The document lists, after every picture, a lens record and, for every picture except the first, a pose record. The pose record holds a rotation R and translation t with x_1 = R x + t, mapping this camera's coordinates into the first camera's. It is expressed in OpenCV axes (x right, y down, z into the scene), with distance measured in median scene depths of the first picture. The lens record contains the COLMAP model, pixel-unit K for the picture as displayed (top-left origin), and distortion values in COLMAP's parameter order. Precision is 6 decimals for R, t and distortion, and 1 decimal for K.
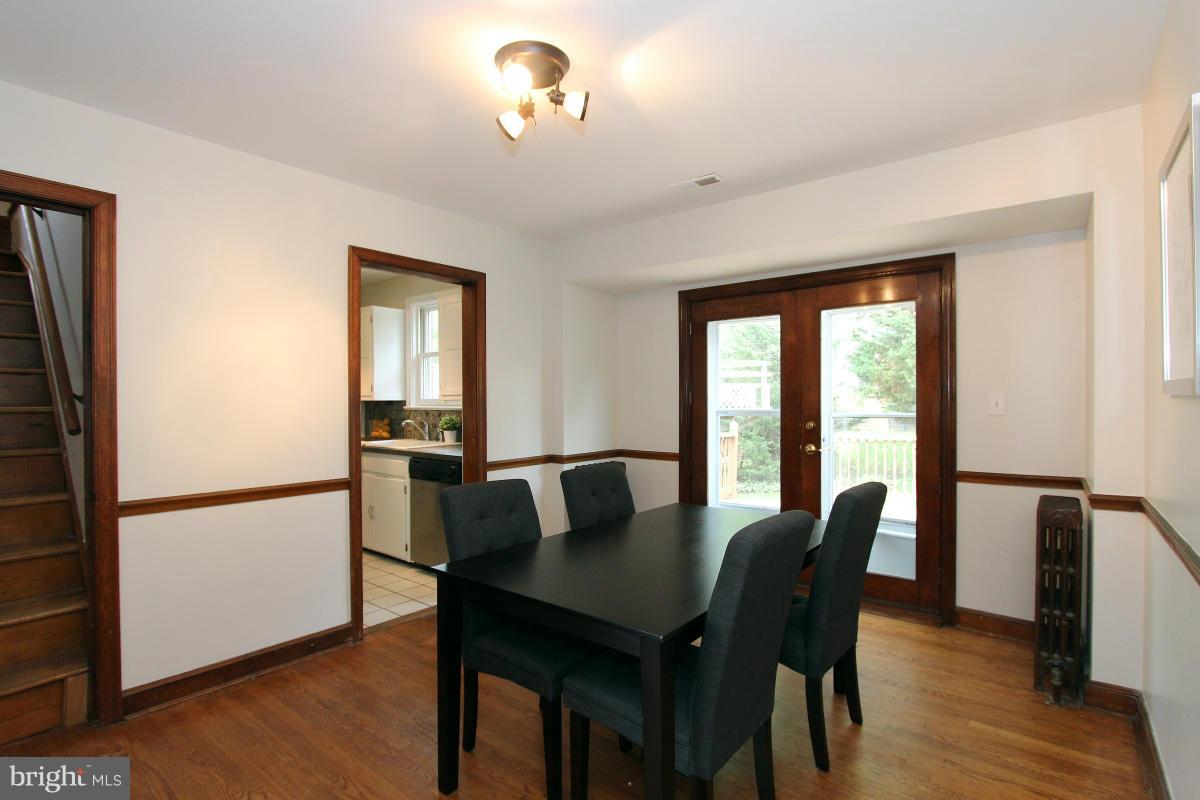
lens RADIAL K [[576.0, 0, 605.6], [0, 576.0, 400.5], [0, 0, 1]] dist [-0.000745, -0.000370]
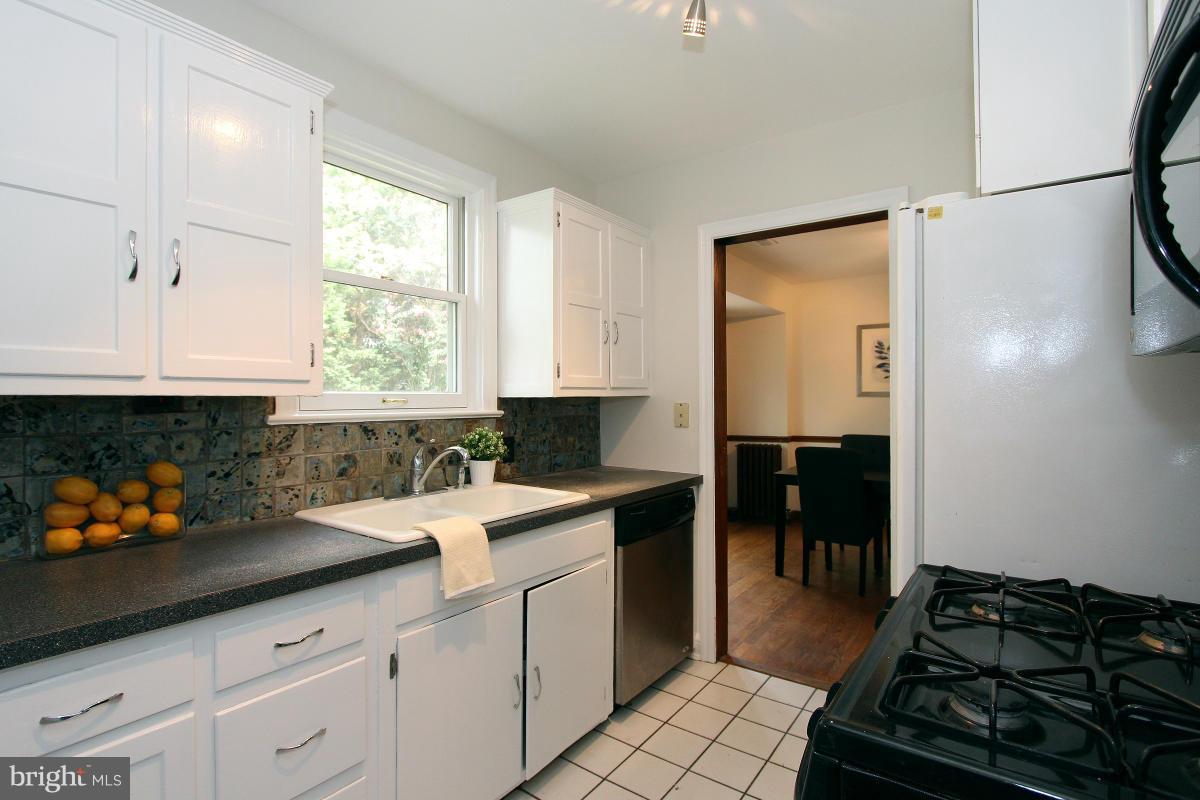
lens RADIAL K [[576.0, 0, 605.6], [0, 576.0, 400.5], [0, 0, 1]] dist [-0.000745, -0.000370]
pose [[-0.047838, 0.000980, 0.998855, -0.681693], [0.005365, 0.999985, -0.000724, 0.003058], [-0.998841, 0.005324, -0.047843, 0.829543]]
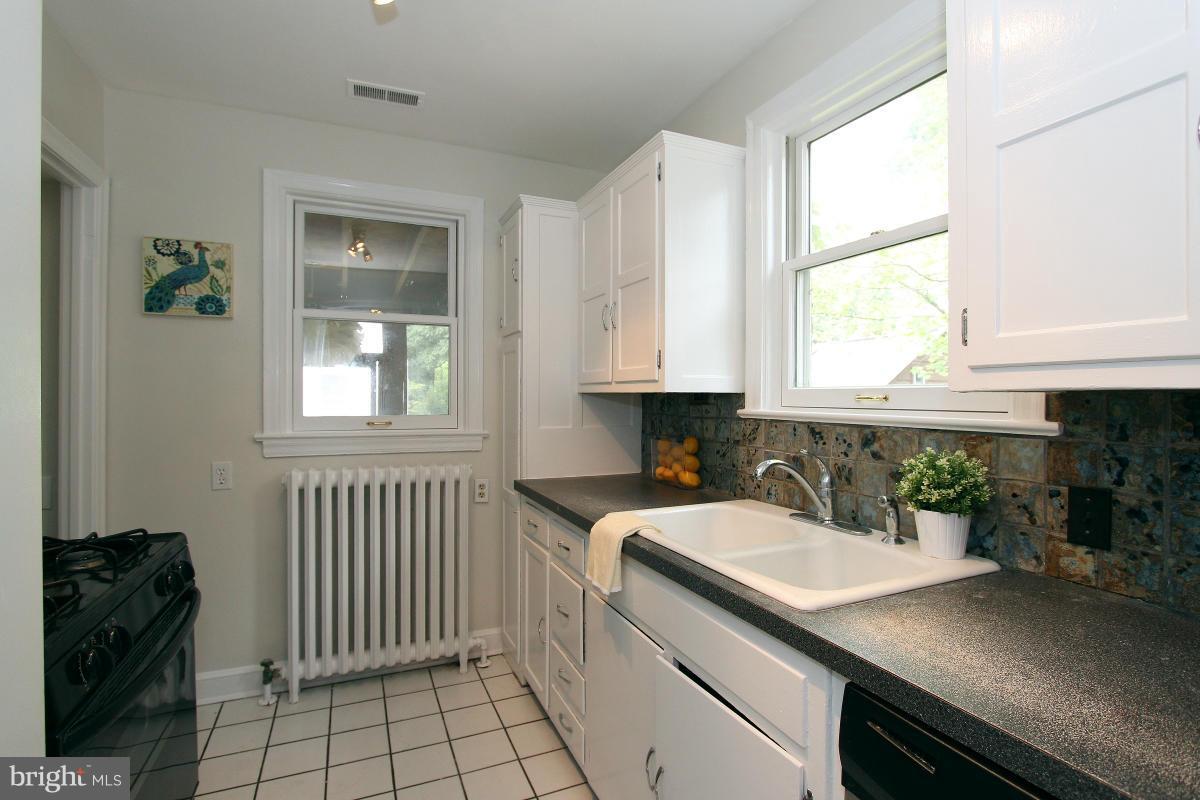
lens RADIAL K [[576.0, 0, 605.6], [0, 576.0, 400.5], [0, 0, 1]] dist [-0.000745, -0.000370]
pose [[0.894990, 0.009951, -0.445975, -0.261844], [-0.006372, 0.999934, 0.009526, 0.001545], [0.446041, -0.005684, 0.894995, 0.630963]]
